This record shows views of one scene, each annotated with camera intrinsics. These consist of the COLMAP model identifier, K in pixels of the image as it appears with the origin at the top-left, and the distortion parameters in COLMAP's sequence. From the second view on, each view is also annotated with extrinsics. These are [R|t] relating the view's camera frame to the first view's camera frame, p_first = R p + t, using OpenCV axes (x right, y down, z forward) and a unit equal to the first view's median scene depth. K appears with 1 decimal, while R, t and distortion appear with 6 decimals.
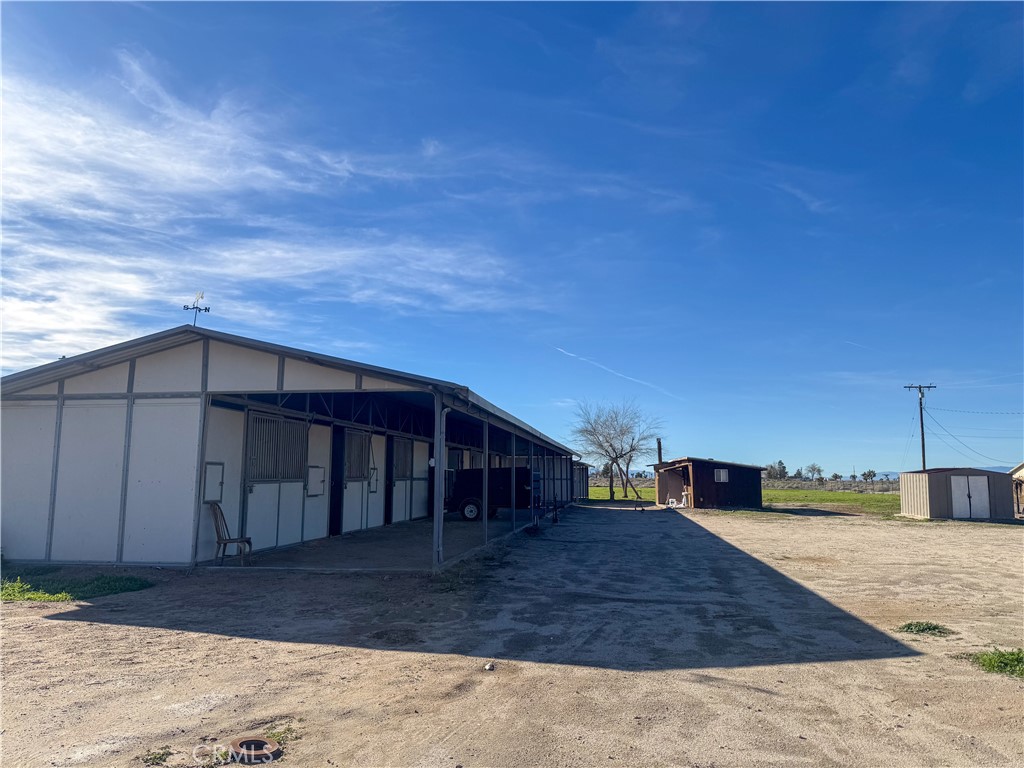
lens RADIAL K [[704.6, 0, 509.1], [0, 704.6, 390.1], [0, 0, 1]] dist [0.128307, -0.185912]
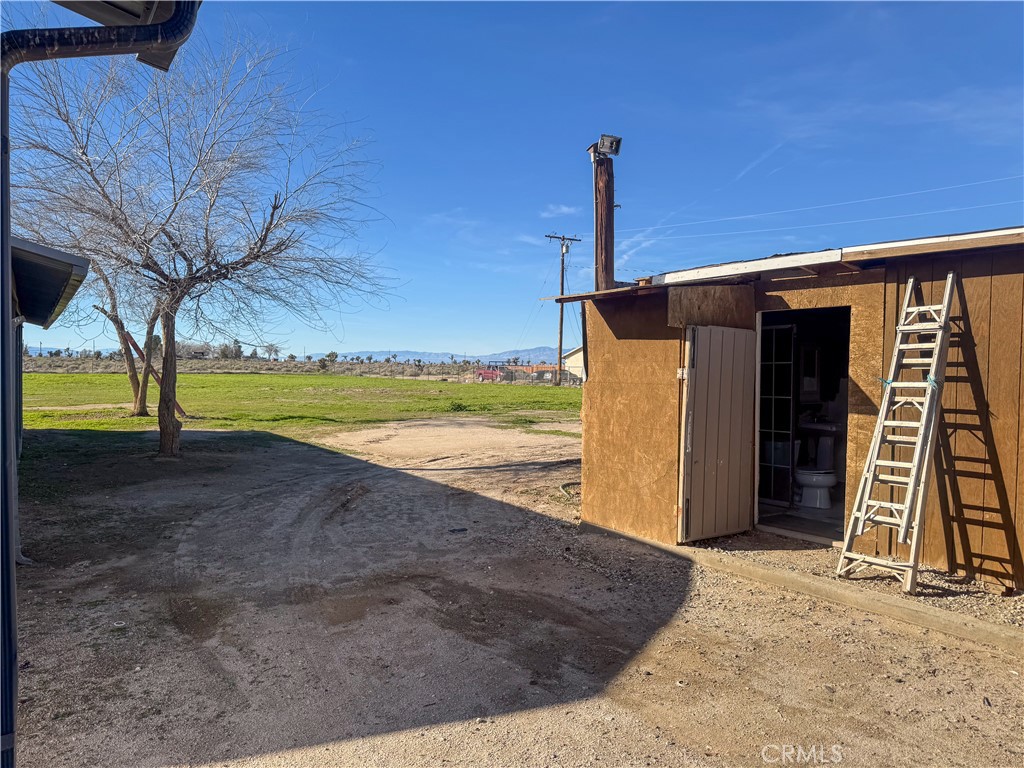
lens RADIAL K [[704.6, 0, 509.1], [0, 704.6, 390.1], [0, 0, 1]] dist [0.128307, -0.185912]
pose [[0.735077, -0.018000, 0.677745, 0.094613], [-0.095053, 0.987038, 0.129309, 0.130644], [-0.671288, -0.159474, 0.723838, 1.076534]]
